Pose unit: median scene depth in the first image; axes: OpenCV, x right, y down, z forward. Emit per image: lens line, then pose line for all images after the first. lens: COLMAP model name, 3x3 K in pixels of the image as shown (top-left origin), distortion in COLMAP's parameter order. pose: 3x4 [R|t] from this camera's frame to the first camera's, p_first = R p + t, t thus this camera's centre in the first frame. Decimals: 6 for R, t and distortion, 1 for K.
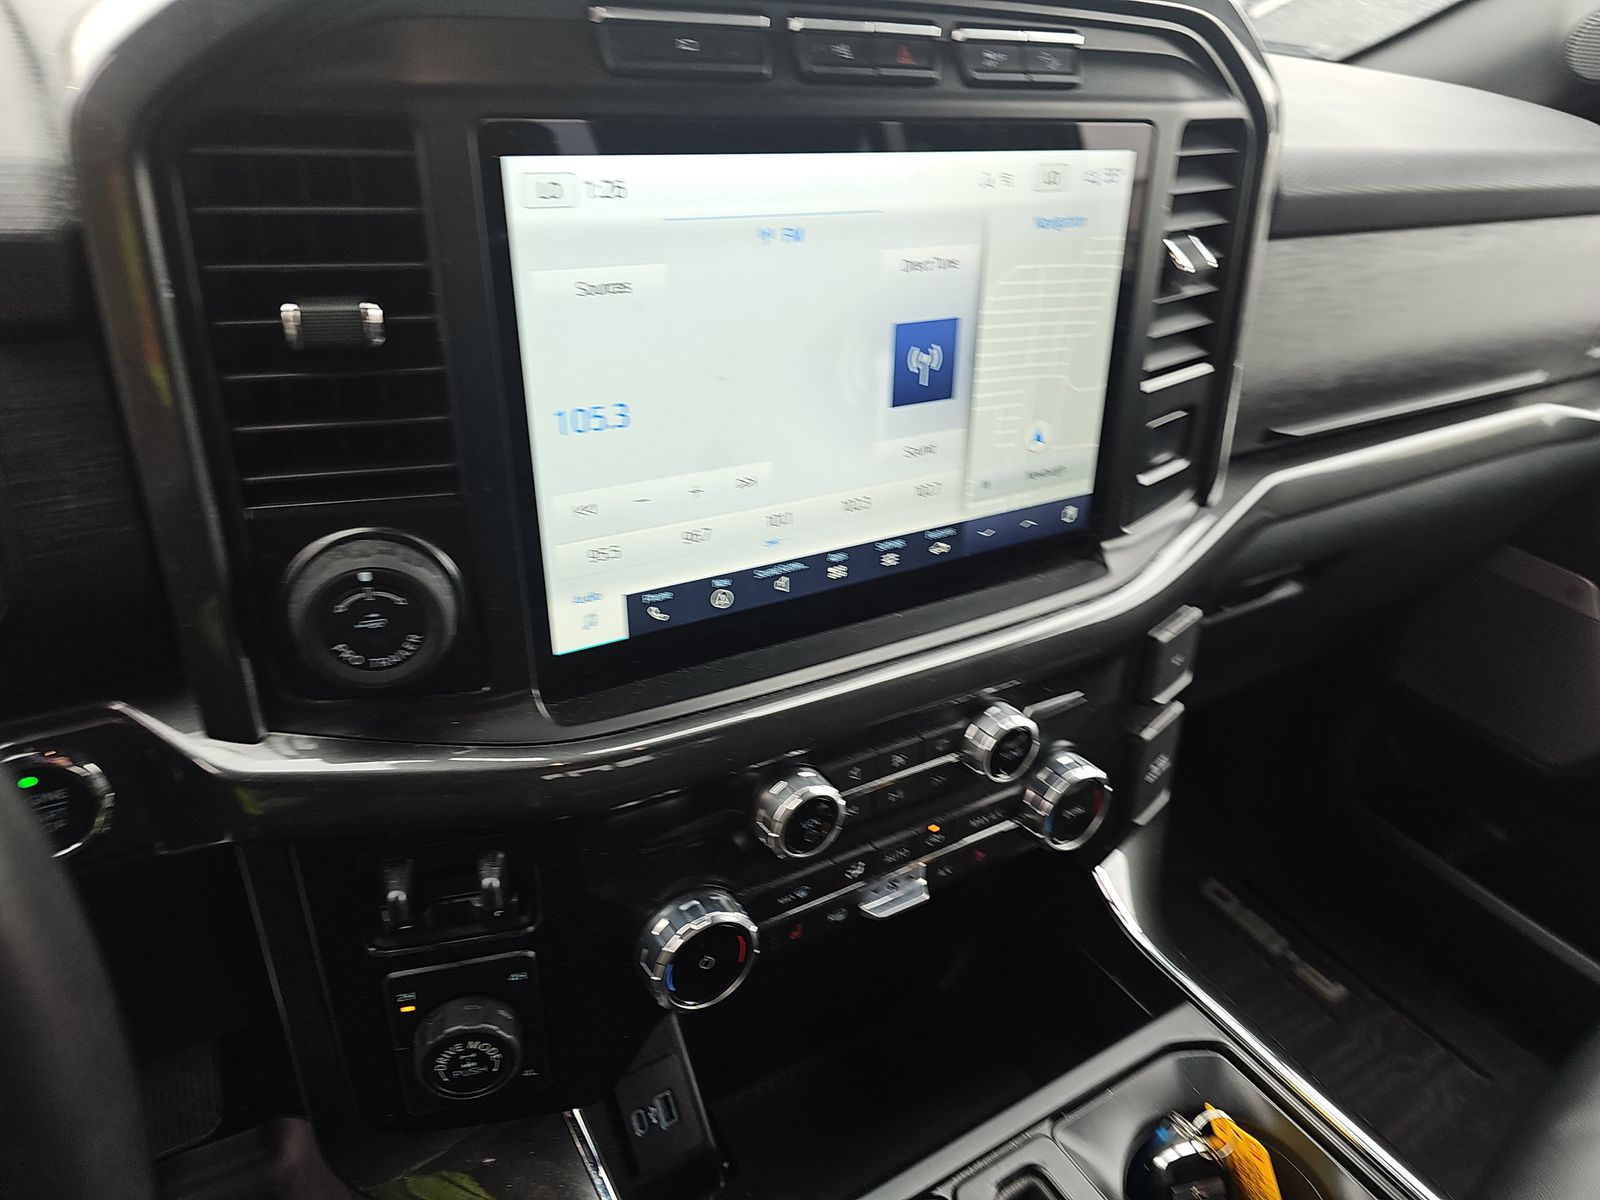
lens RADIAL K [[1082.5, 0, 848.7], [0, 1082.5, 620.7], [0, 0, 1]] dist [0.029745, -0.001477]
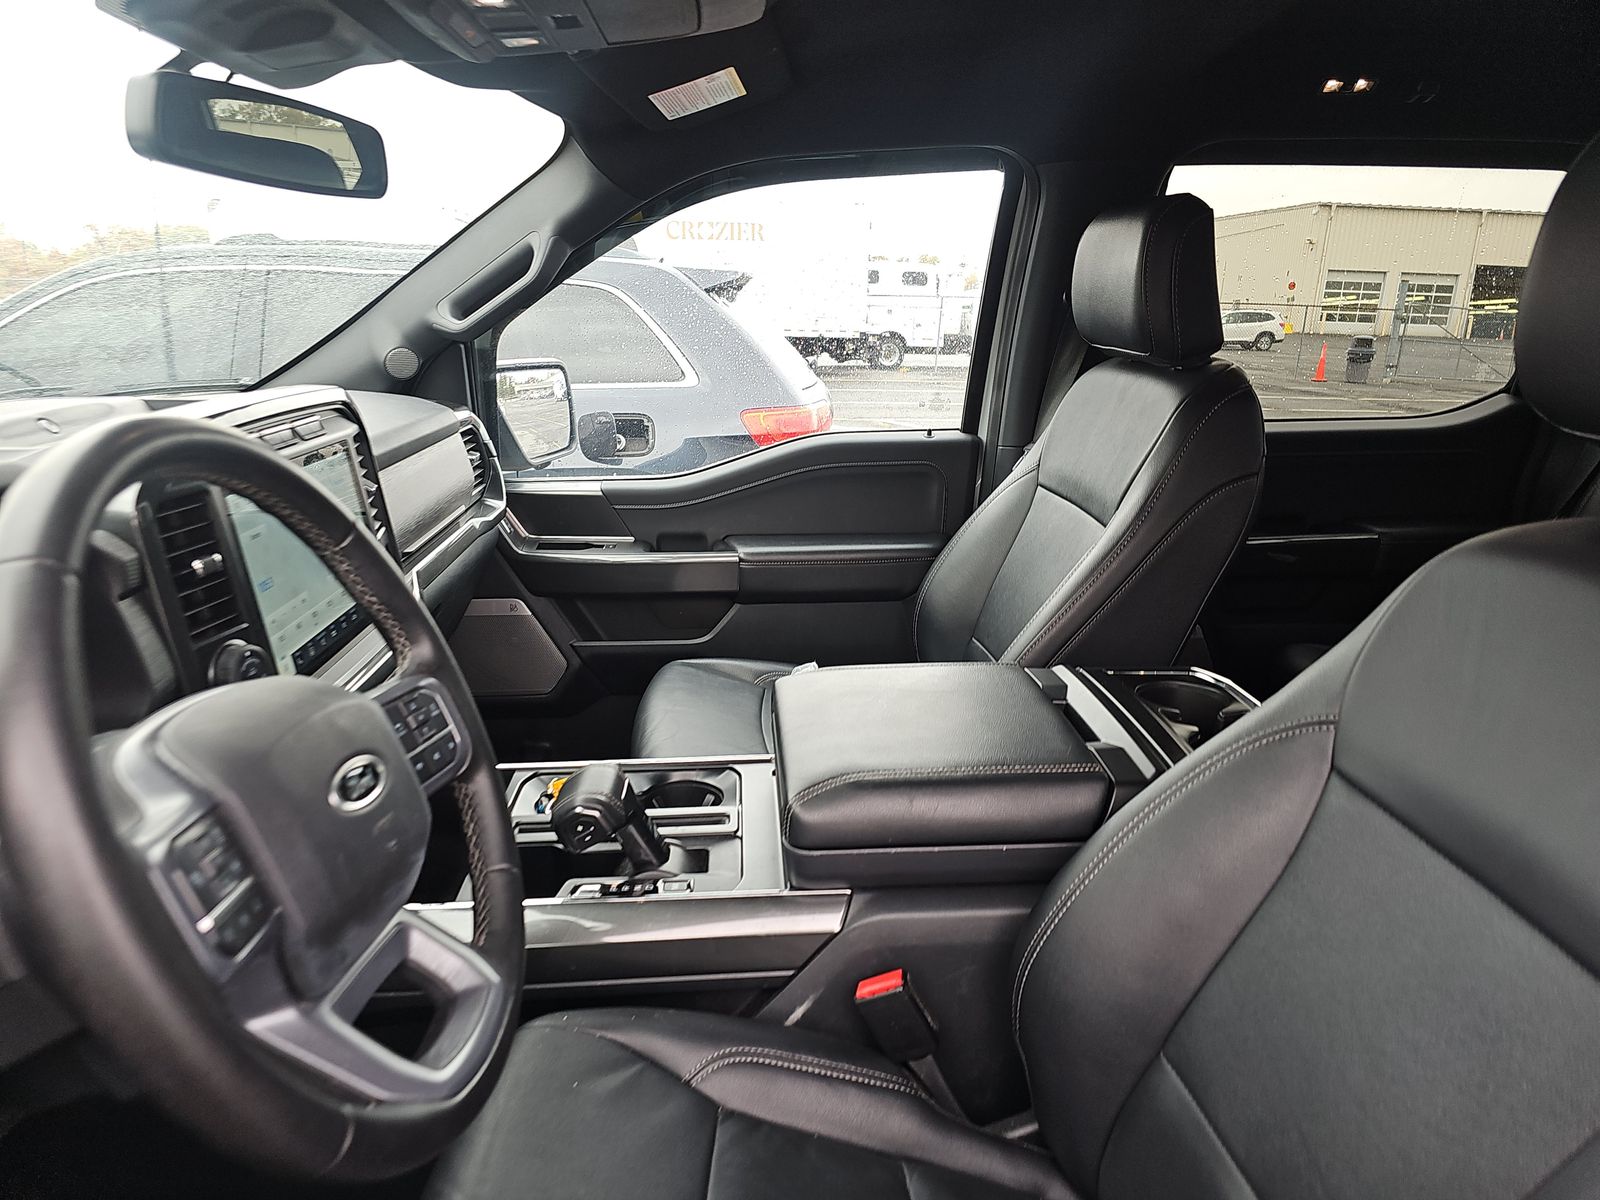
lens RADIAL K [[1106.1, 0, 800.0], [0, 1106.1, 600.0], [0, 0, 1]] dist [-0.001415, -0.001559]
pose [[0.507006, -0.293038, 0.810601, -1.317945], [0.450215, 0.891985, 0.040863, 0.231312], [-0.735018, 0.344227, 0.584171, -1.086232]]
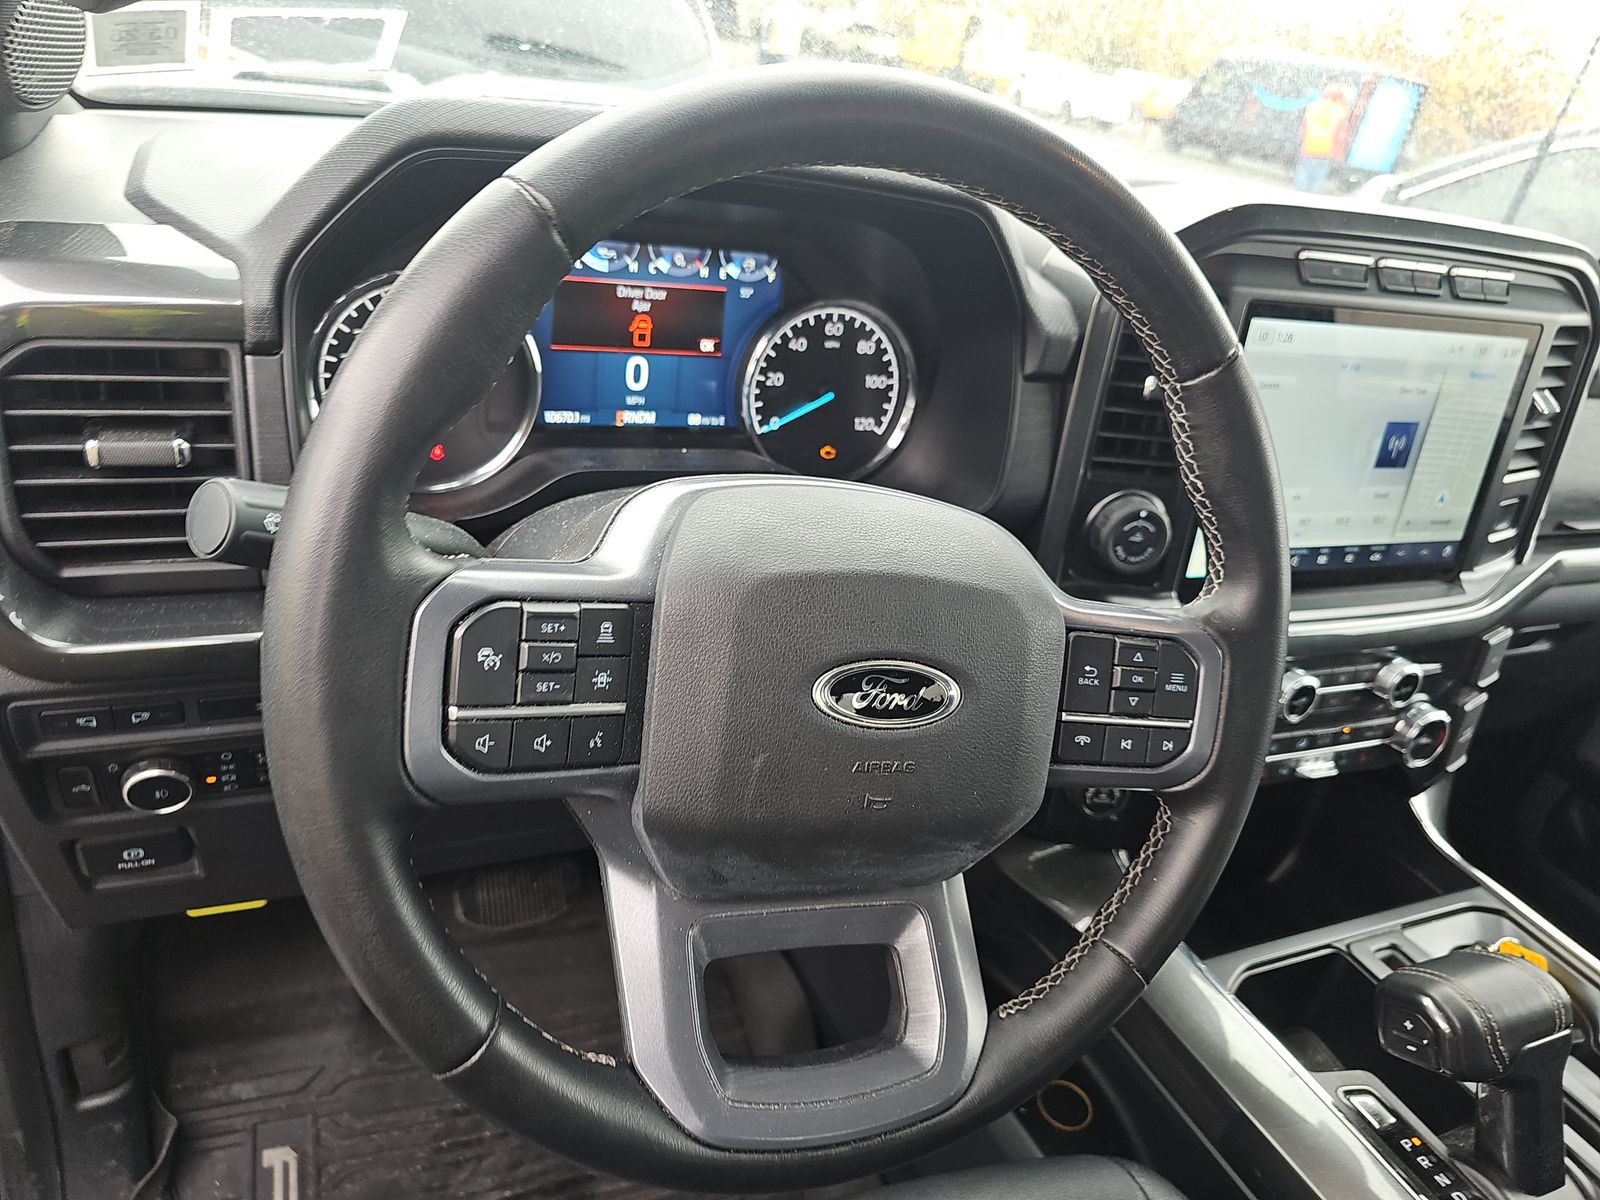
lens RADIAL K [[1106.1, 0, 800.0], [0, 1106.1, 600.0], [0, 0, 1]] dist [-0.001415, -0.001559]
pose [[0.983543, 0.144212, -0.108842, -0.573747], [-0.152828, 0.985369, -0.075437, 0.253143], [0.096370, 0.090830, 0.991193, -0.726403]]
